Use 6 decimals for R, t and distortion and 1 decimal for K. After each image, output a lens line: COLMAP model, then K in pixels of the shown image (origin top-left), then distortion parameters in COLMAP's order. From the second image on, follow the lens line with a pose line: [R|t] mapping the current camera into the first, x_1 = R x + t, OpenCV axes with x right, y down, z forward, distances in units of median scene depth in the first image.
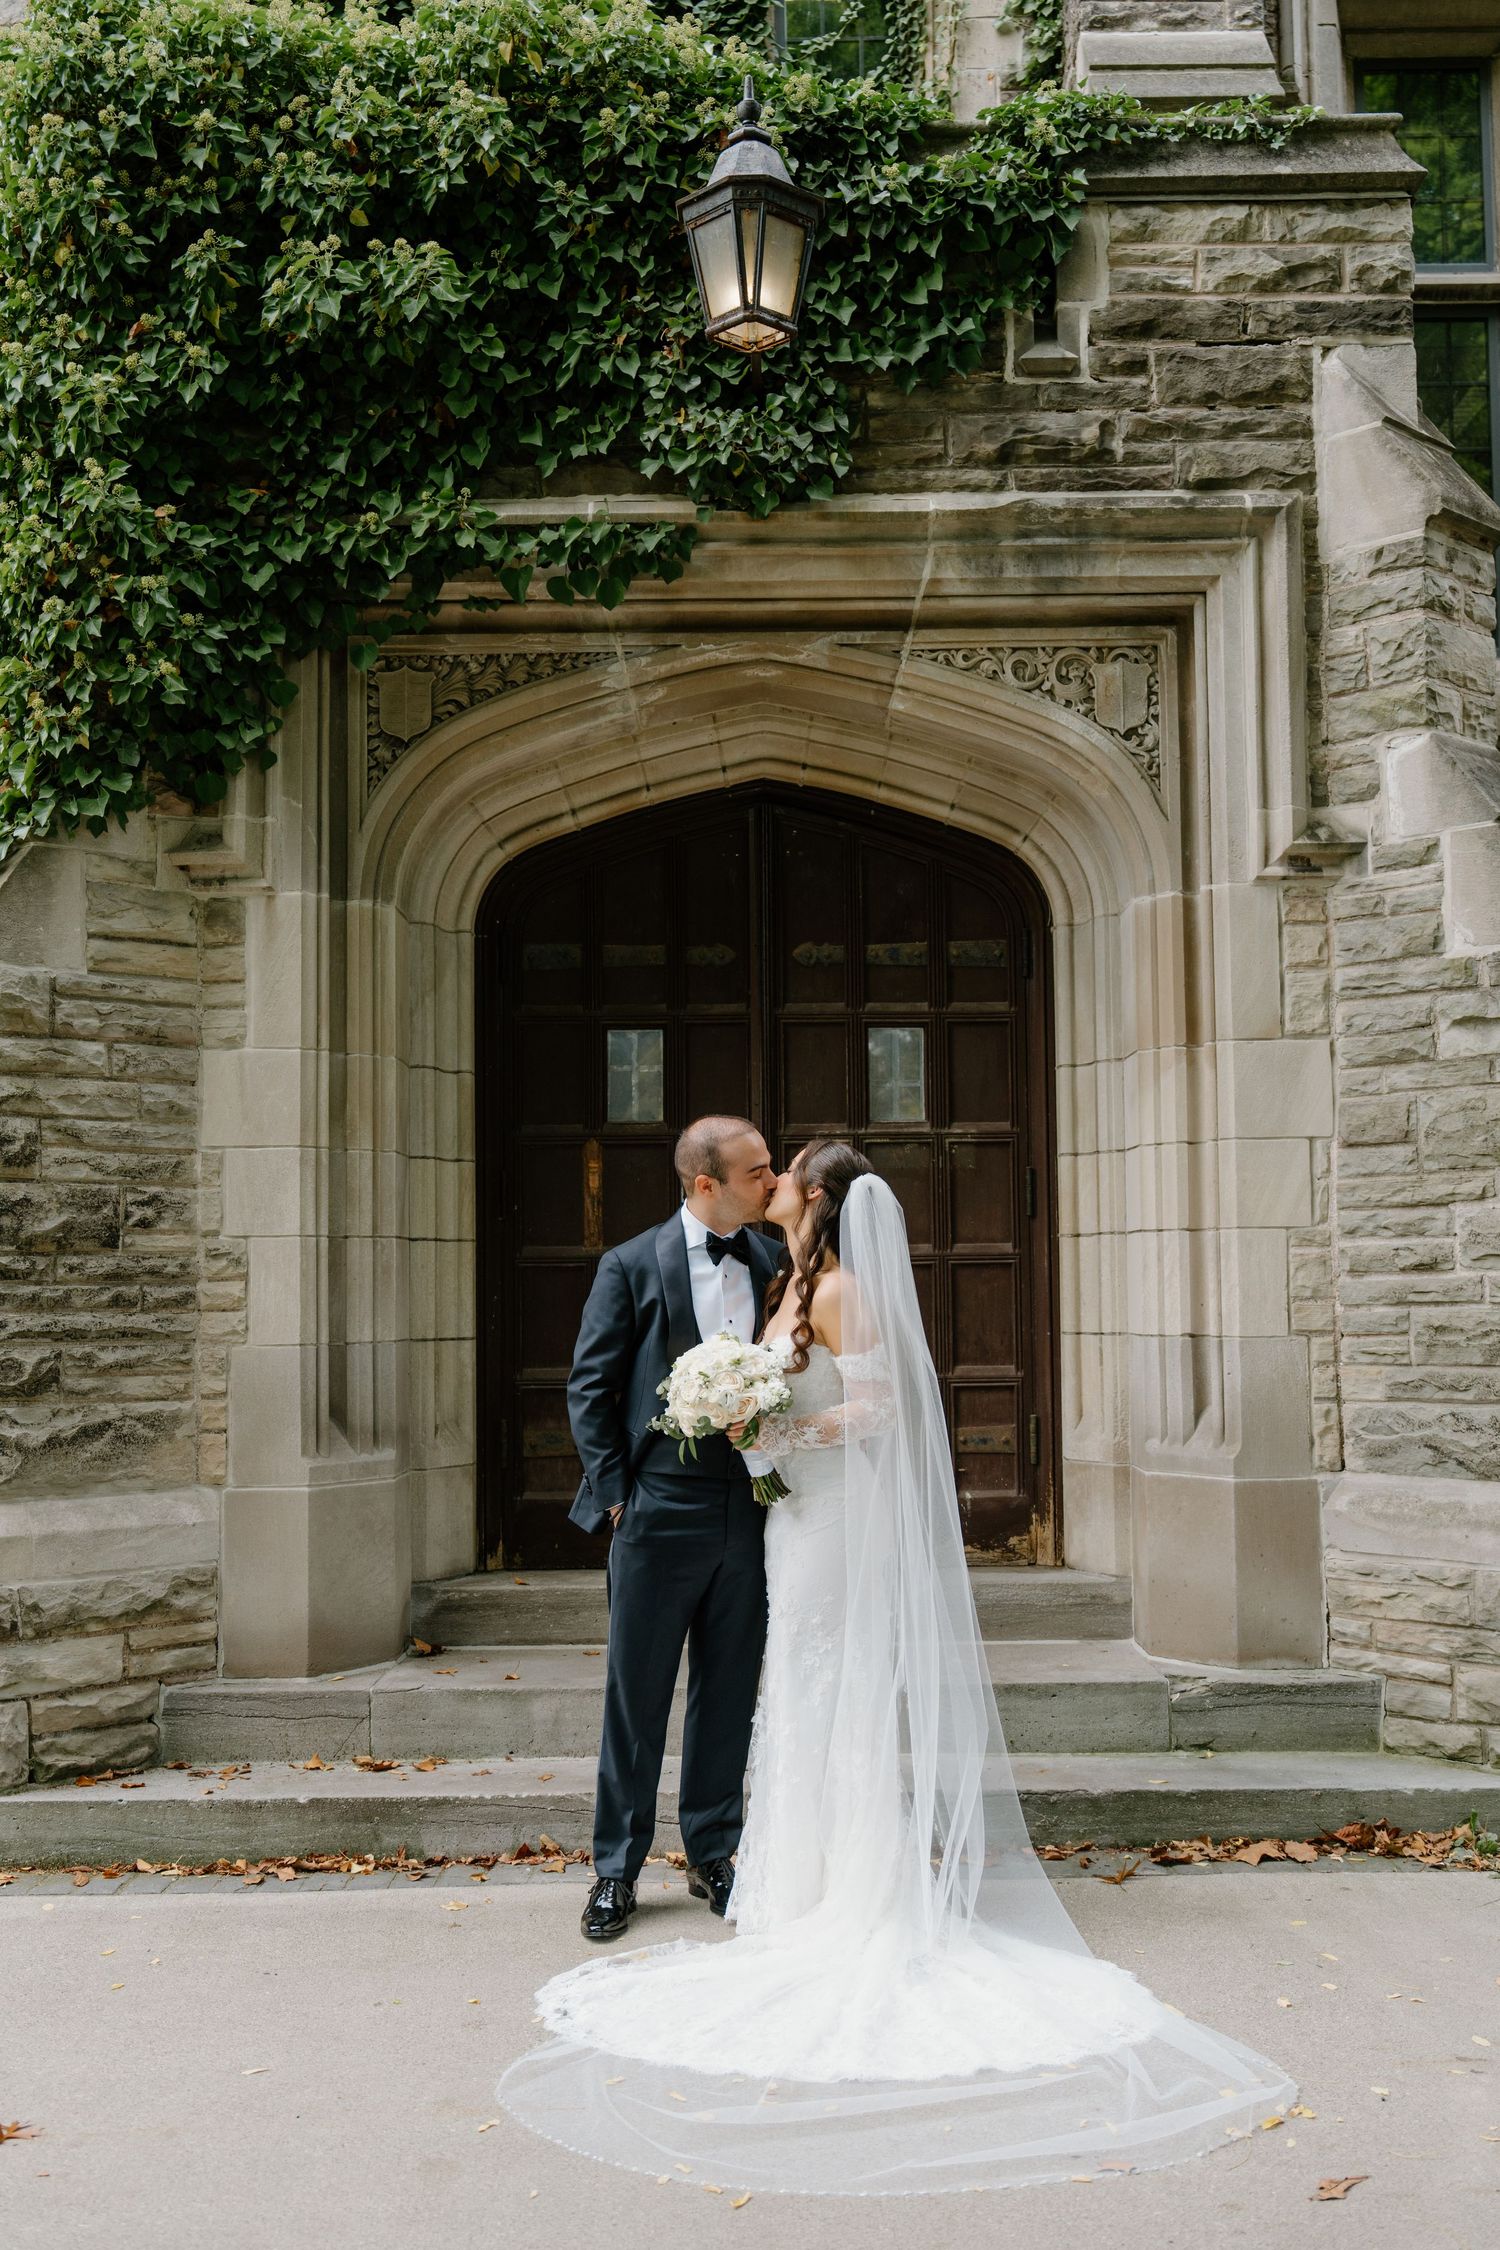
lens RADIAL K [[2357.5, 0, 739.9], [0, 2357.5, 1151.5], [0, 0, 1]] dist [0.022816, 0.014128]
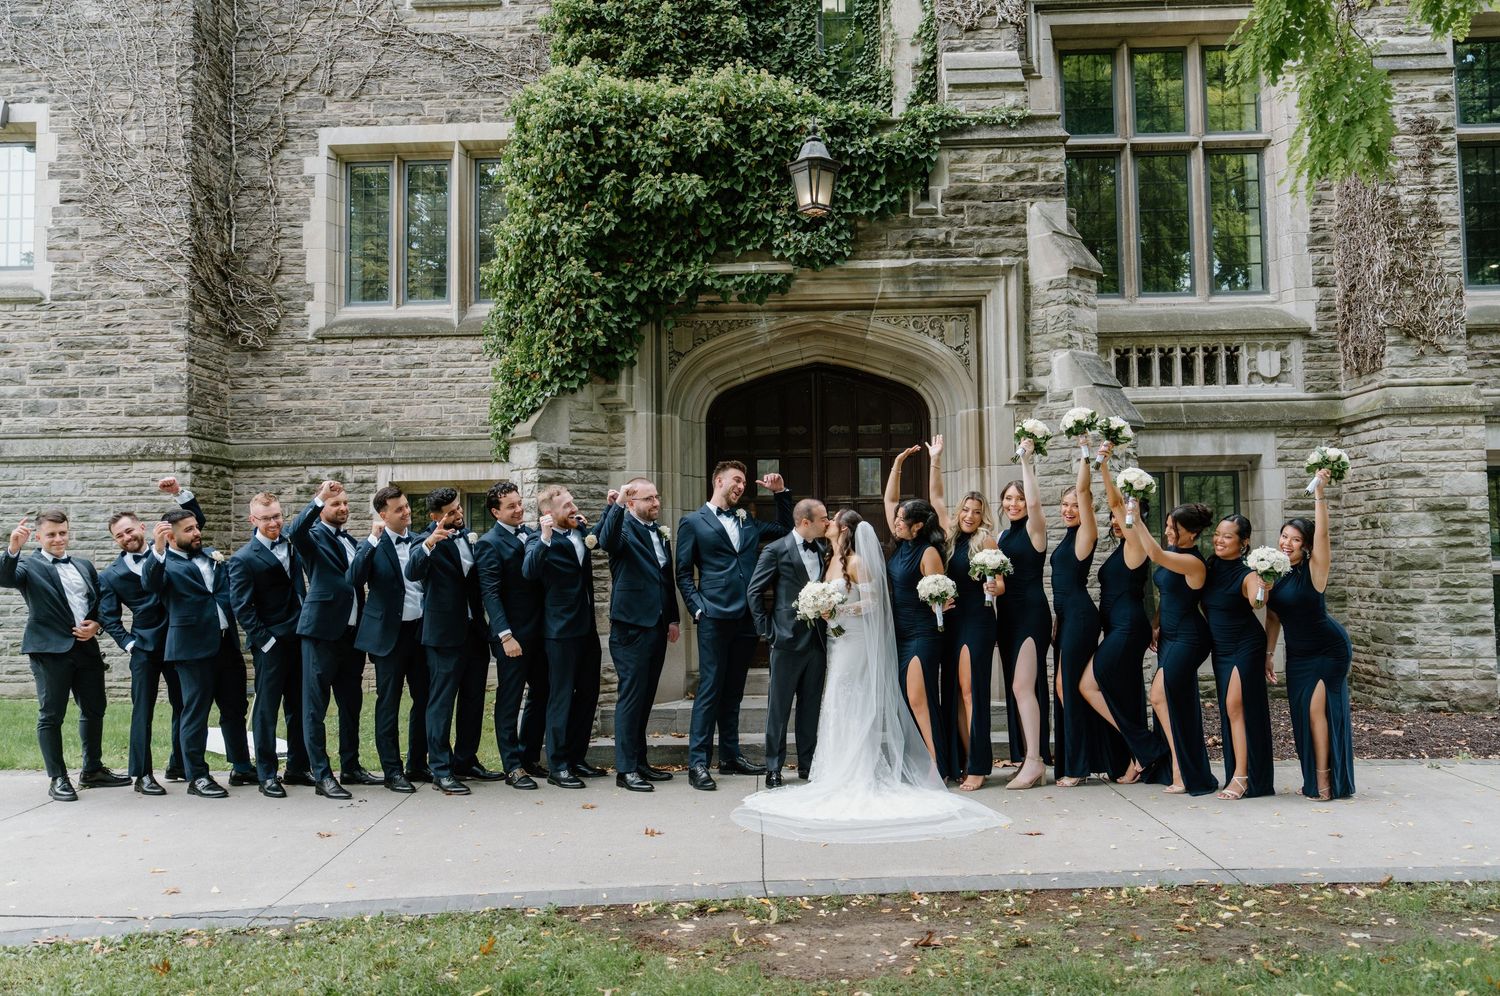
lens RADIAL K [[1205.3, 0, 750.0], [0, 1205.3, 498.0], [0, 0, 1]] dist [0.040816, 0.075545]
pose [[0.999347, -0.005312, -0.035729, -0.019814], [0.005628, 0.999946, 0.008737, -0.024344], [0.035680, -0.008933, 0.999323, -0.368470]]
